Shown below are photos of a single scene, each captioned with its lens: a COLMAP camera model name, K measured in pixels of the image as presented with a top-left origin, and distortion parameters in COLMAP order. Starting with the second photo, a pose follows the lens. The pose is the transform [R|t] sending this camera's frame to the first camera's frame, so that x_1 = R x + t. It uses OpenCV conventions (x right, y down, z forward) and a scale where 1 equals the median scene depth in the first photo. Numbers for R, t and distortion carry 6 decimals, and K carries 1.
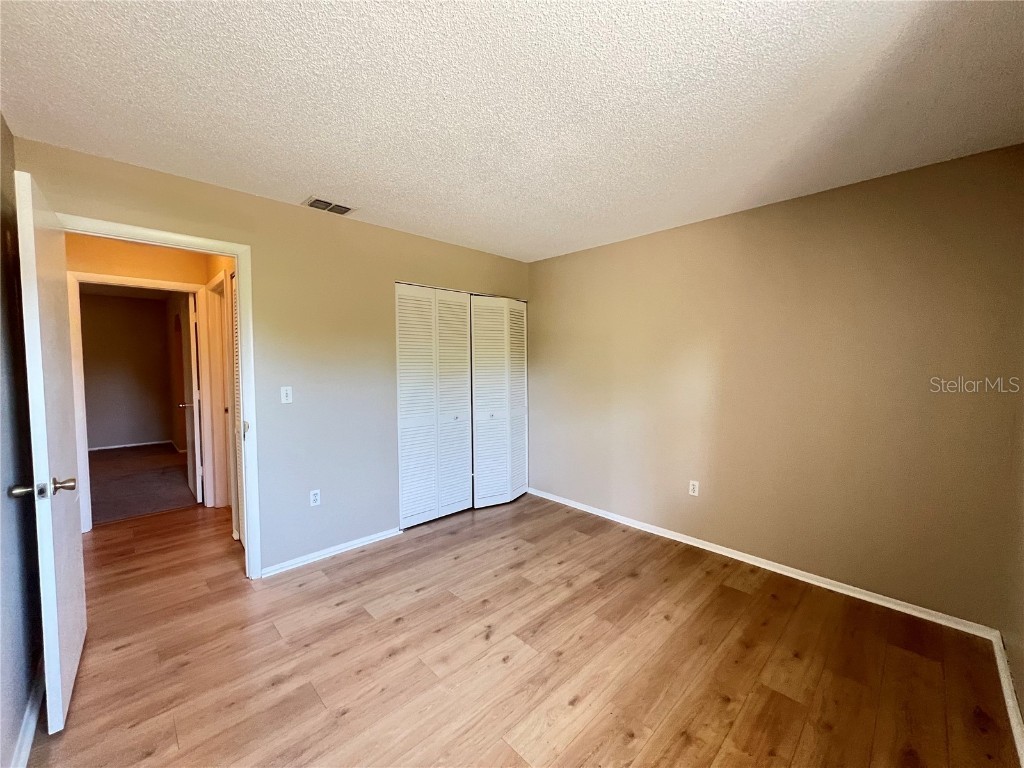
lens RADIAL K [[408.6, 0, 513.7], [0, 408.6, 383.9], [0, 0, 1]] dist [0.002508, 0.000159]
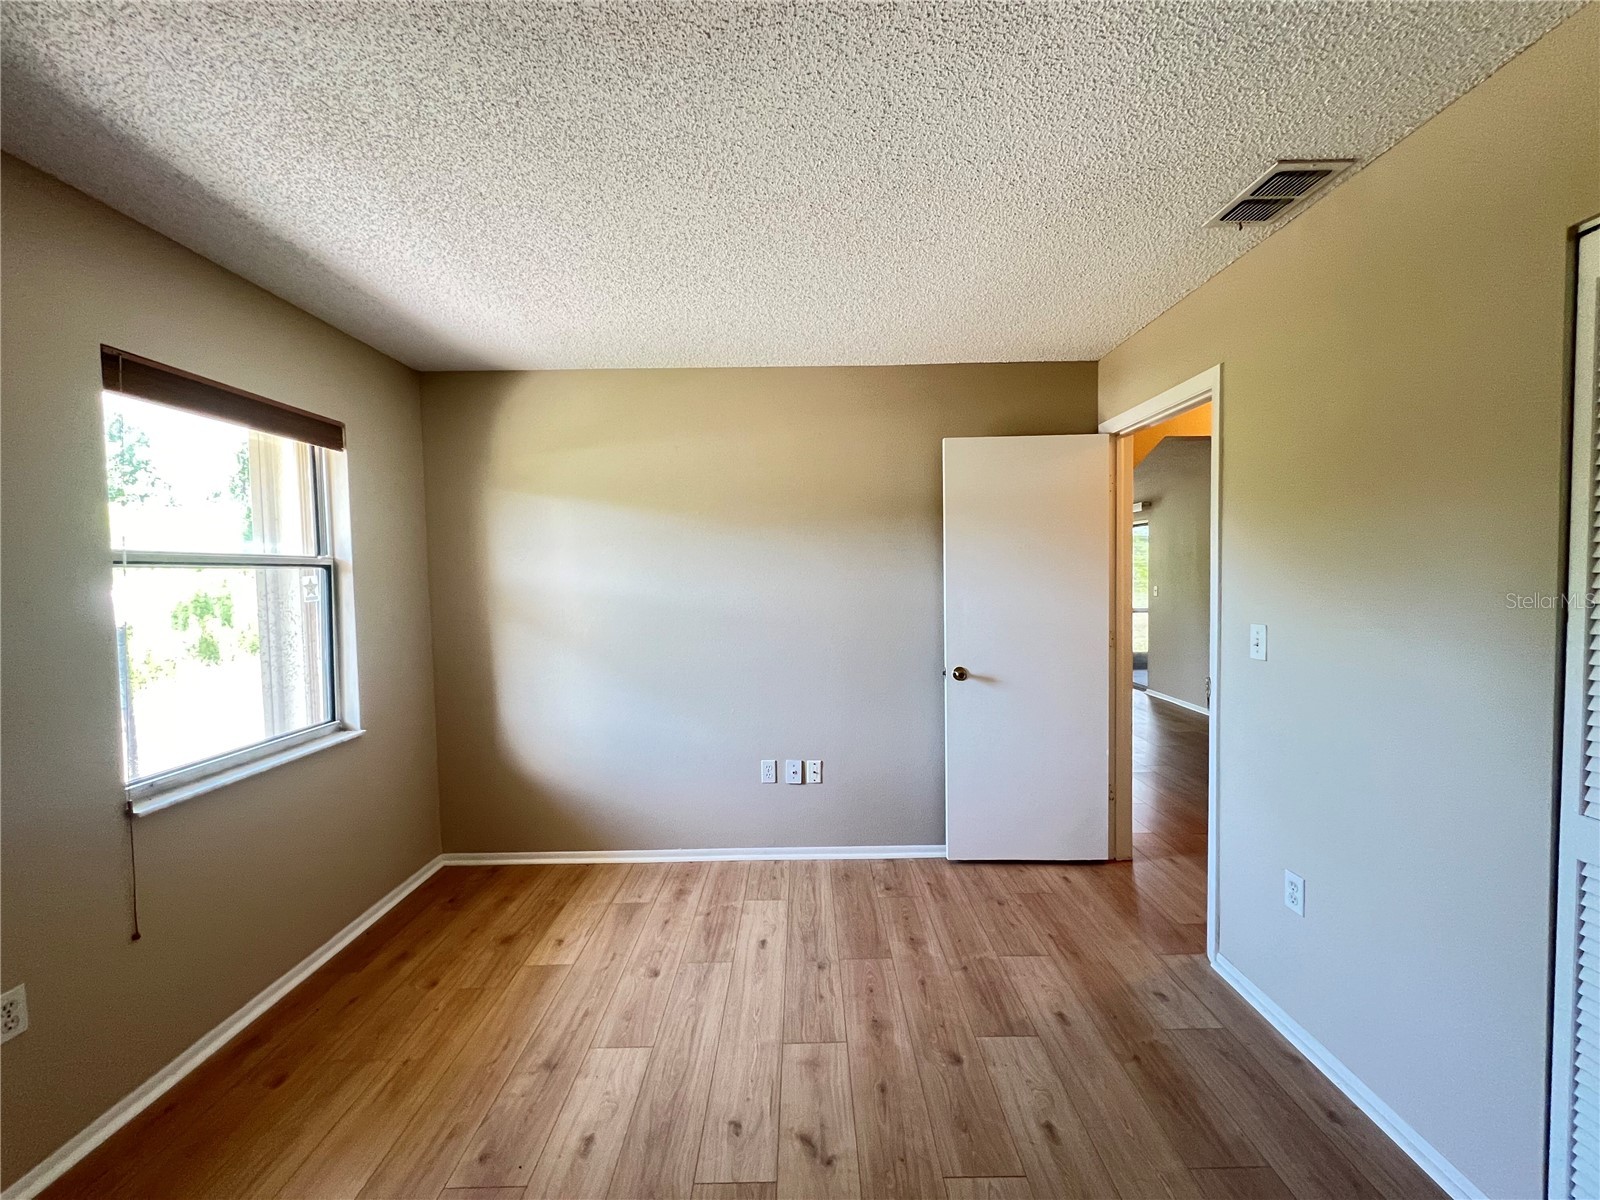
lens RADIAL K [[638.5, 0, 802.6], [0, 638.5, 599.8], [0, 0, 1]] dist [0.002508, 0.000159]
pose [[-0.697974, 0.039742, -0.715020, 0.337079], [-0.023105, 0.996689, 0.077952, -0.065275], [0.715751, 0.070929, -0.694745, 1.081117]]
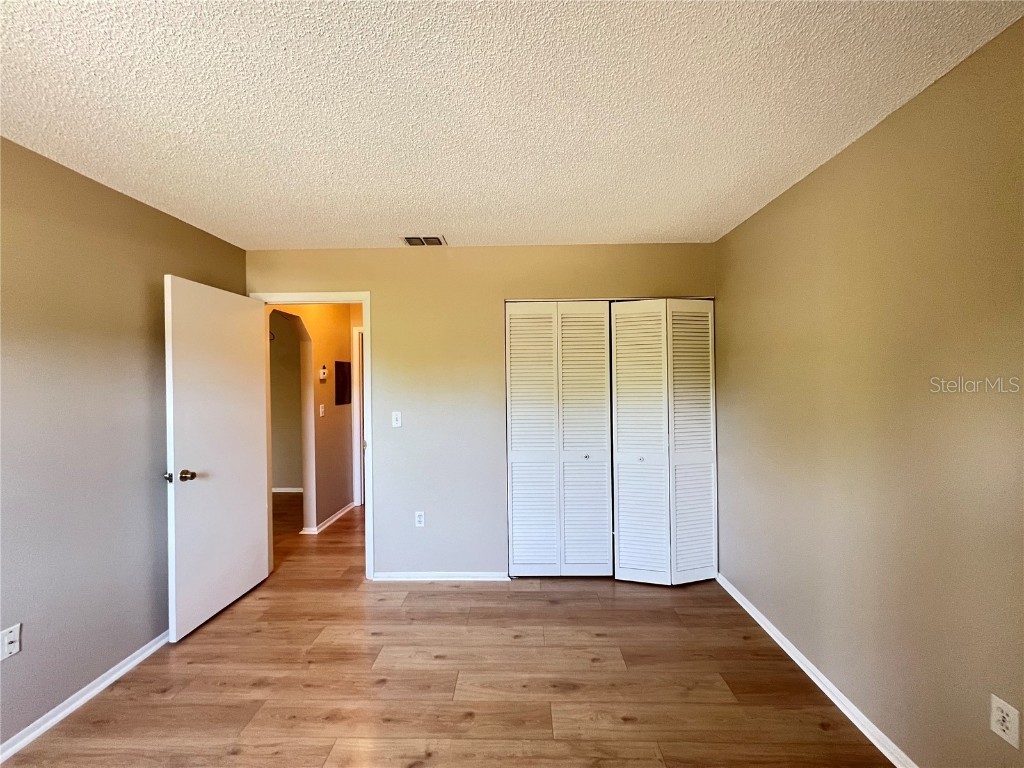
lens RADIAL K [[409.8, 0, 514.8], [0, 409.8, 383.6], [0, 0, 1]] dist [0.000934, 0.000341]
pose [[0.700842, -0.005890, -0.713292, 0.435270], [-0.027791, 0.998981, -0.035555, -0.036423], [0.712775, 0.044742, 0.699964, 0.427551]]
